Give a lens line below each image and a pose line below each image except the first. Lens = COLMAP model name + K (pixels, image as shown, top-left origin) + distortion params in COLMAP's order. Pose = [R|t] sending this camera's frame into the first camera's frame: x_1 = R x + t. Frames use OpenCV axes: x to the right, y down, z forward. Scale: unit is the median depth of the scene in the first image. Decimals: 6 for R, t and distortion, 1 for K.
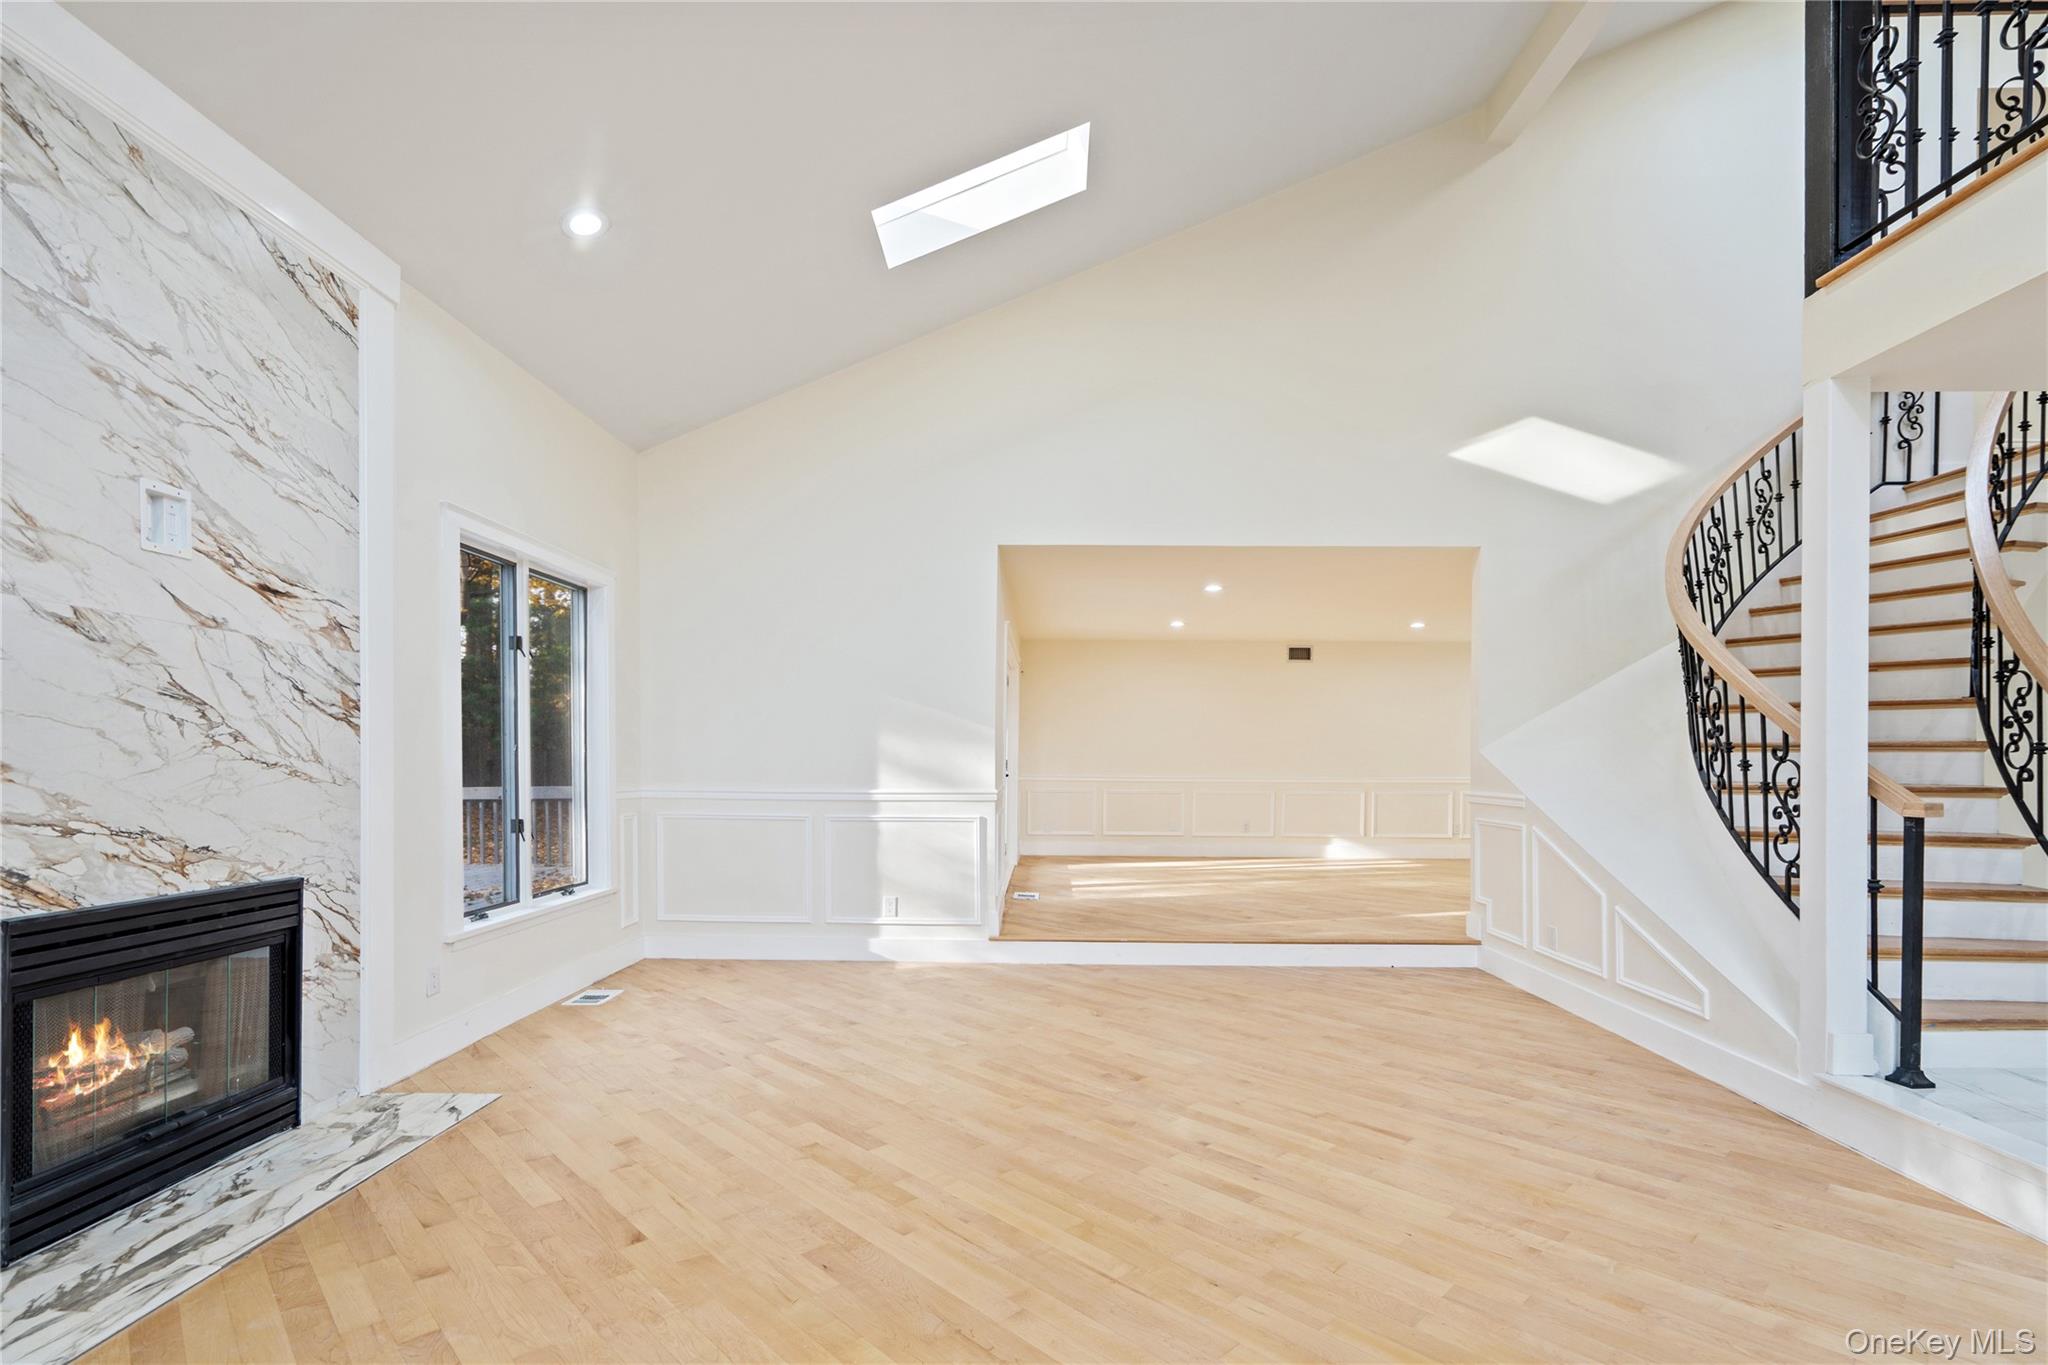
lens RADIAL K [[945.3, 0, 1022.5], [0, 945.3, 762.3], [0, 0, 1]] dist [-0.000891, -0.000113]
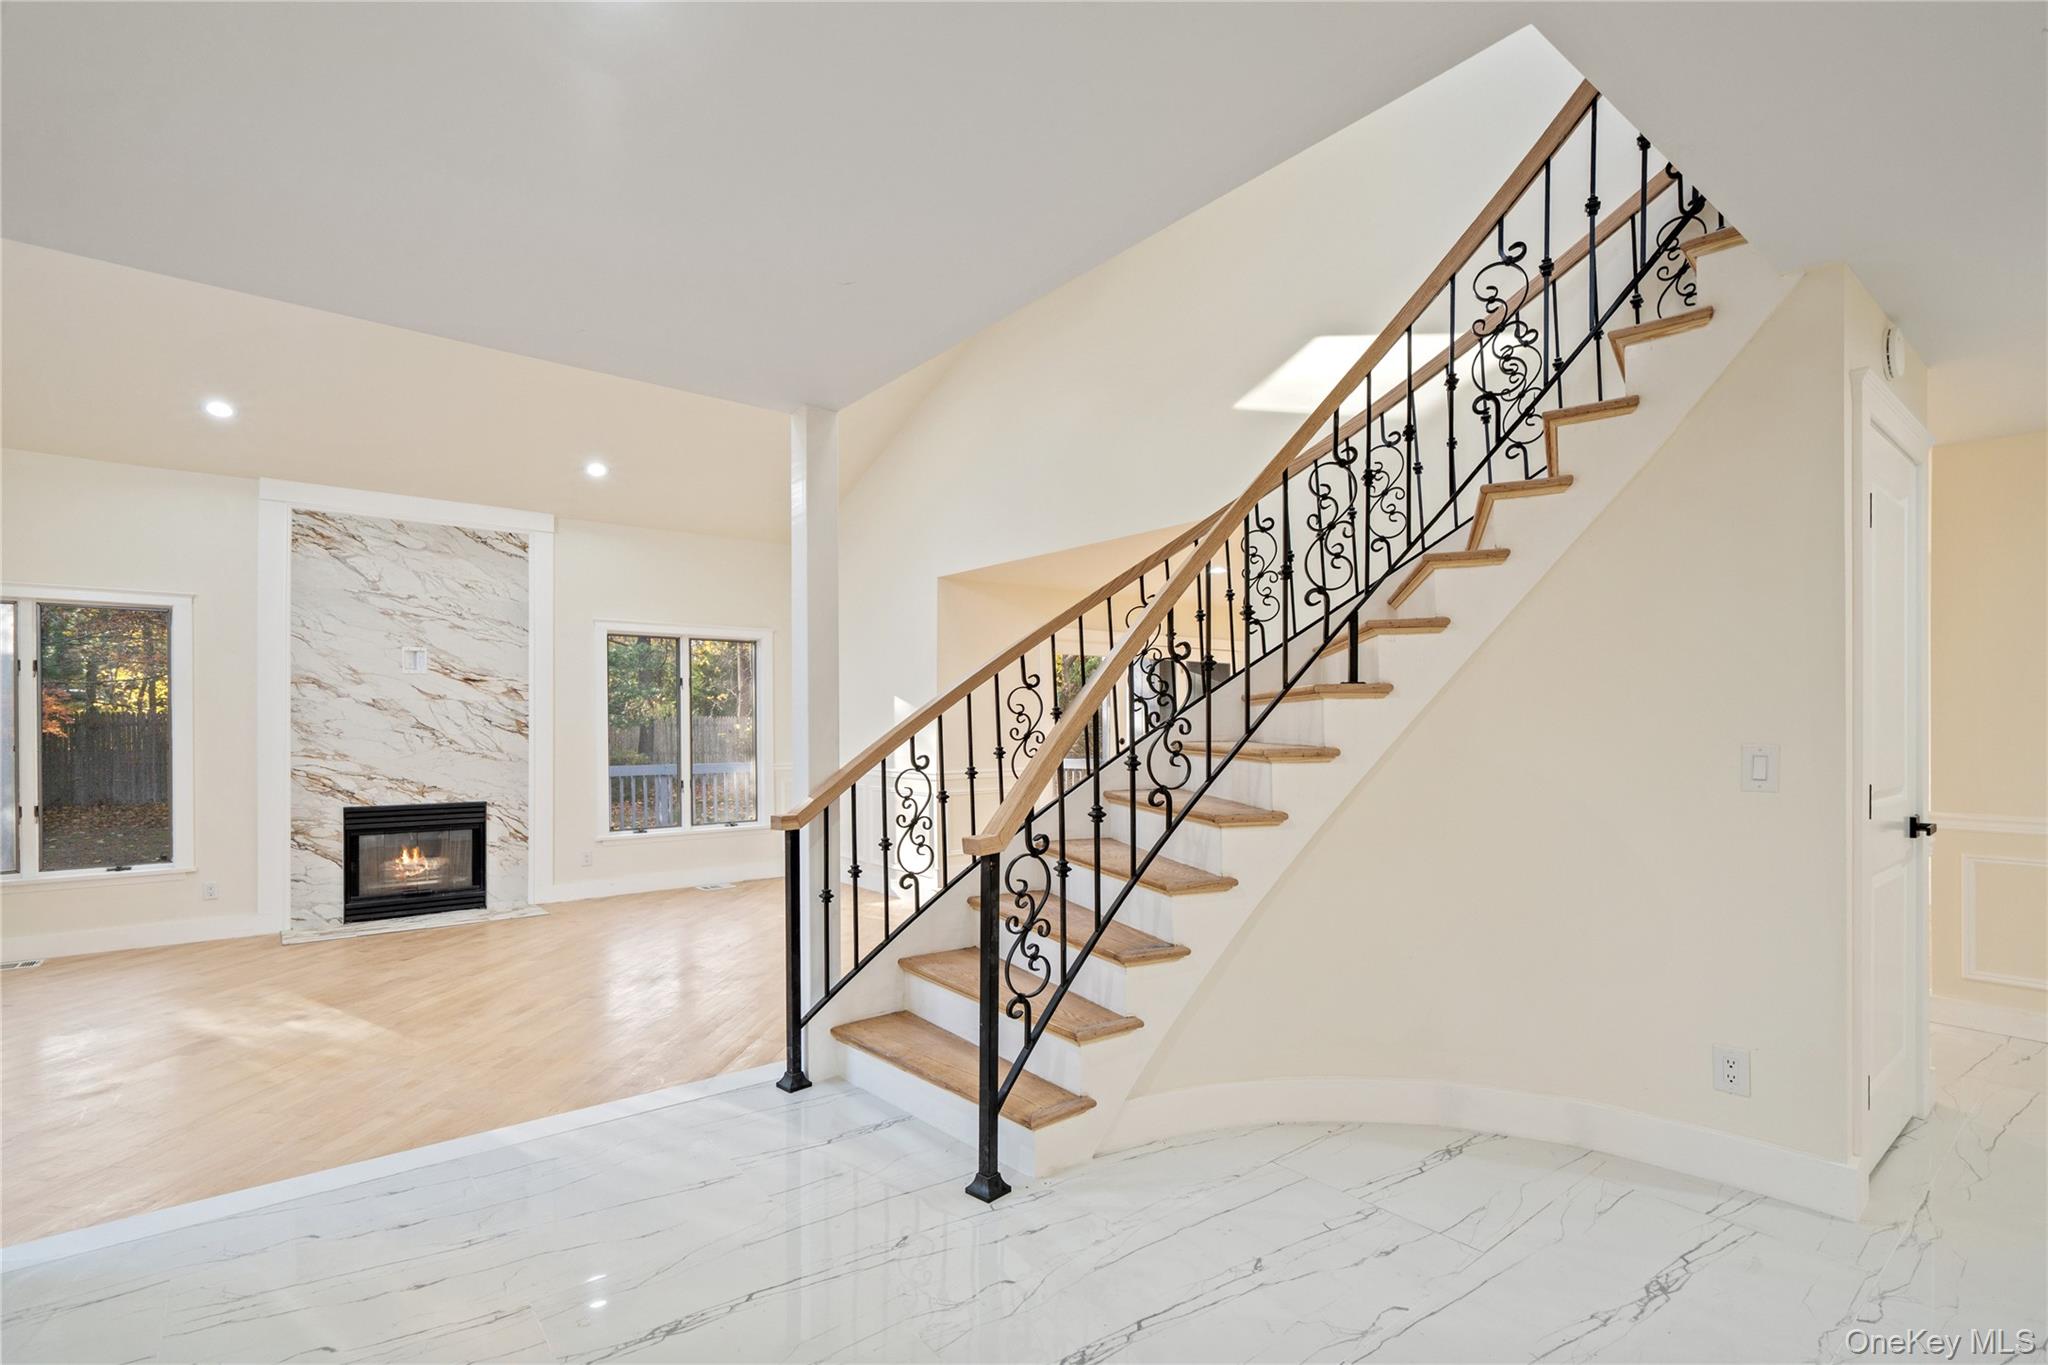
lens RADIAL K [[939.5, 0, 1027.5], [0, 939.5, 729.2], [0, 0, 1]] dist [-0.000169, 0.000016]
pose [[0.653035, 0.002718, -0.757323, 1.919720], [0.000998, 0.999990, 0.004449, -0.067142], [0.757327, -0.003661, 0.653026, 0.516086]]
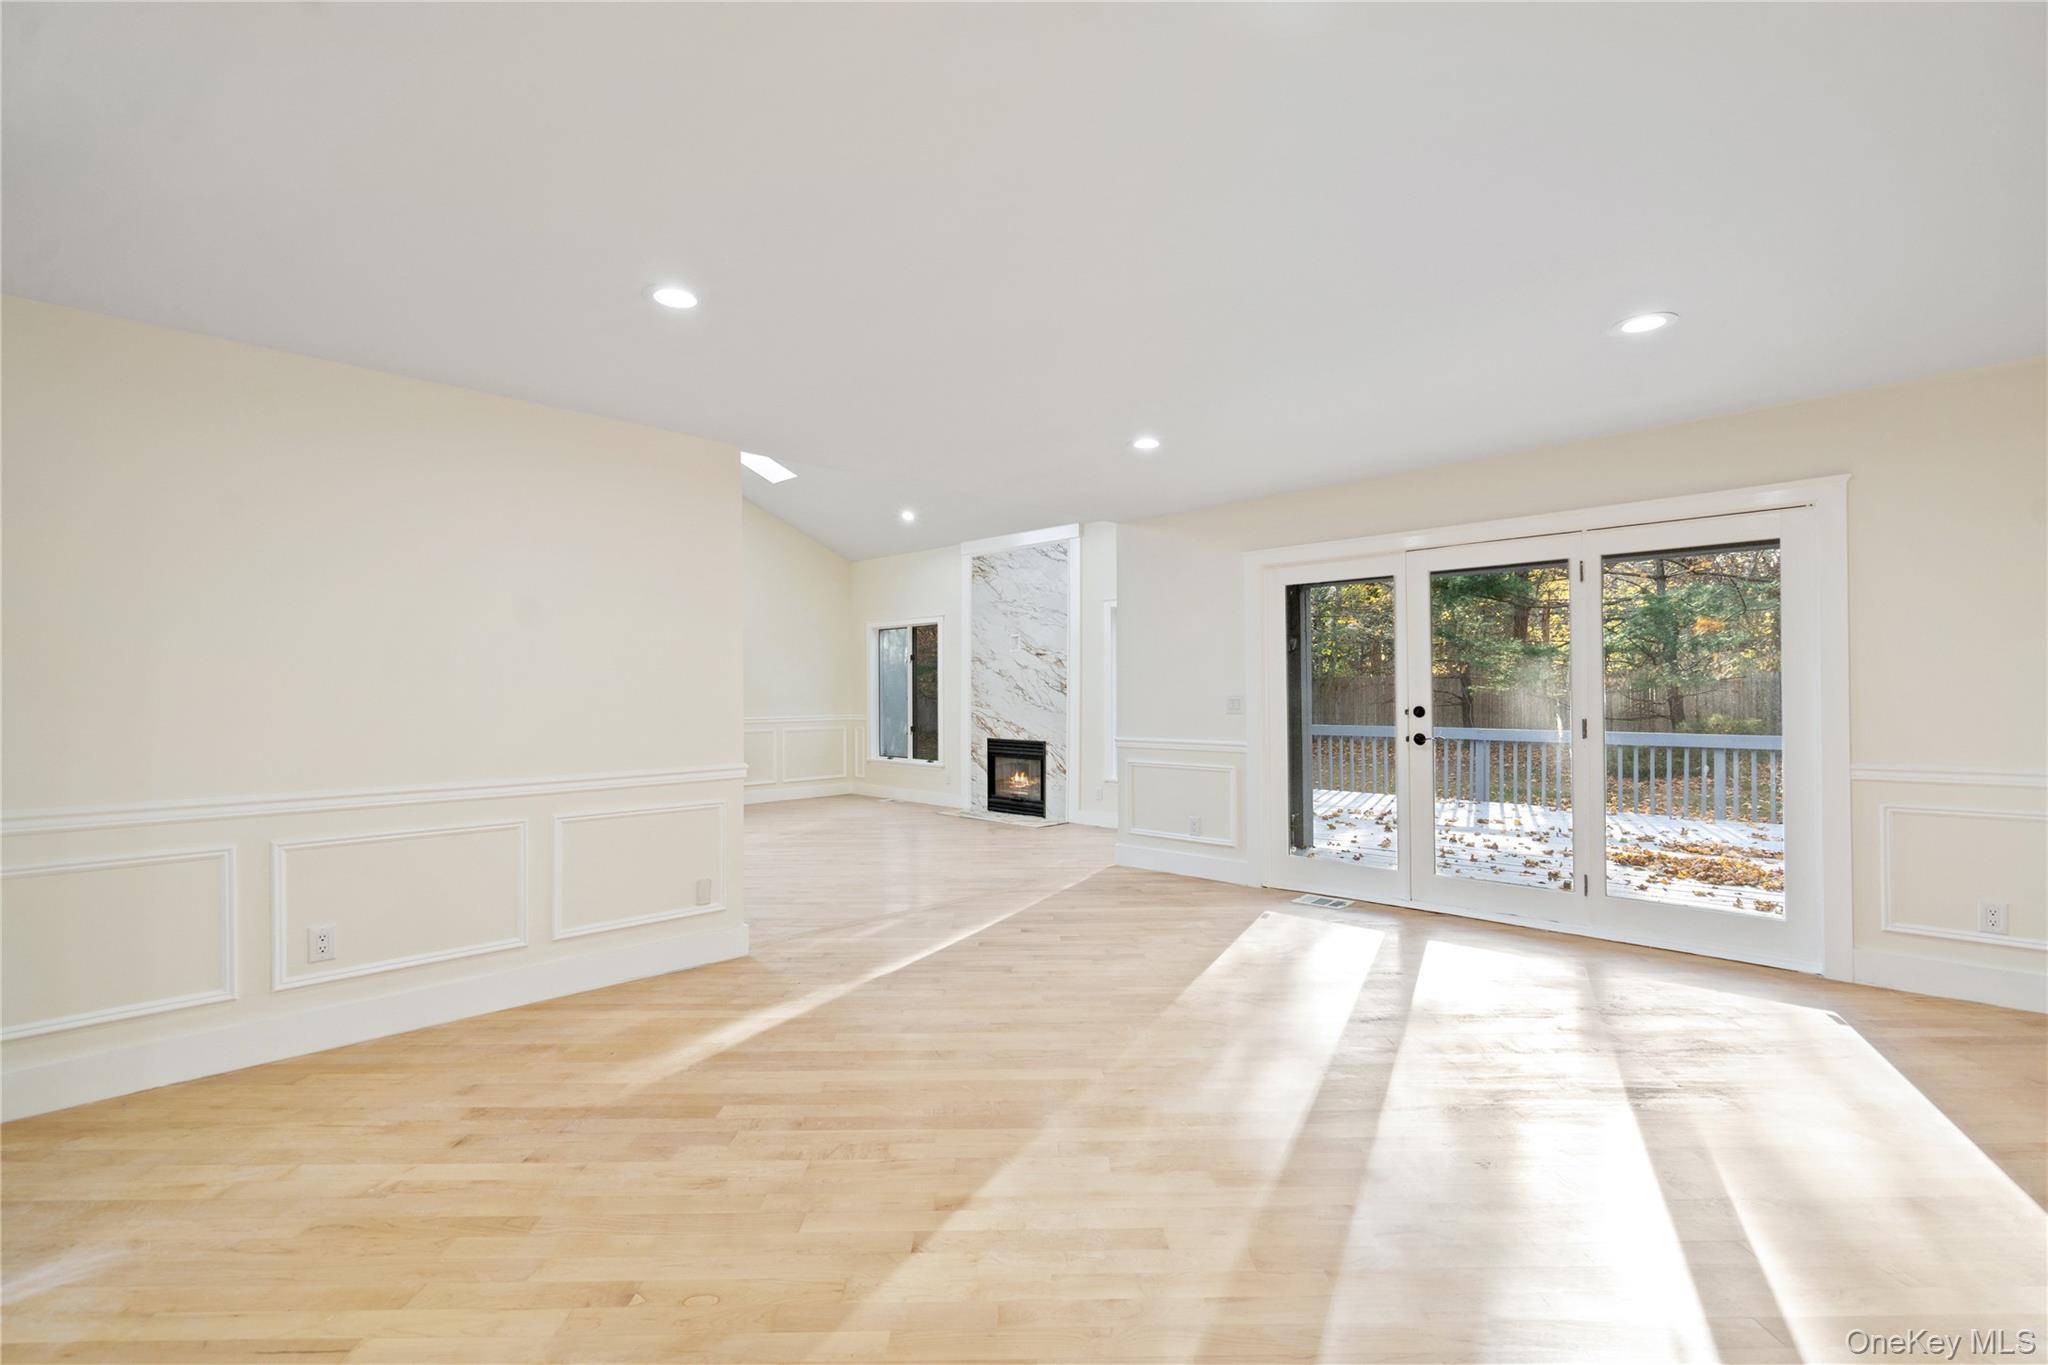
lens RADIAL K [[931.3, 0, 1024.0], [0, 931.3, 682.5], [0, 0, 1]] dist [-0.000305, 0.000919]
pose [[-0.681281, -0.006351, -0.731994, 1.668049], [-0.000044, 0.999963, -0.008634, -0.053163], [0.732022, -0.005850, -0.681256, 3.221595]]
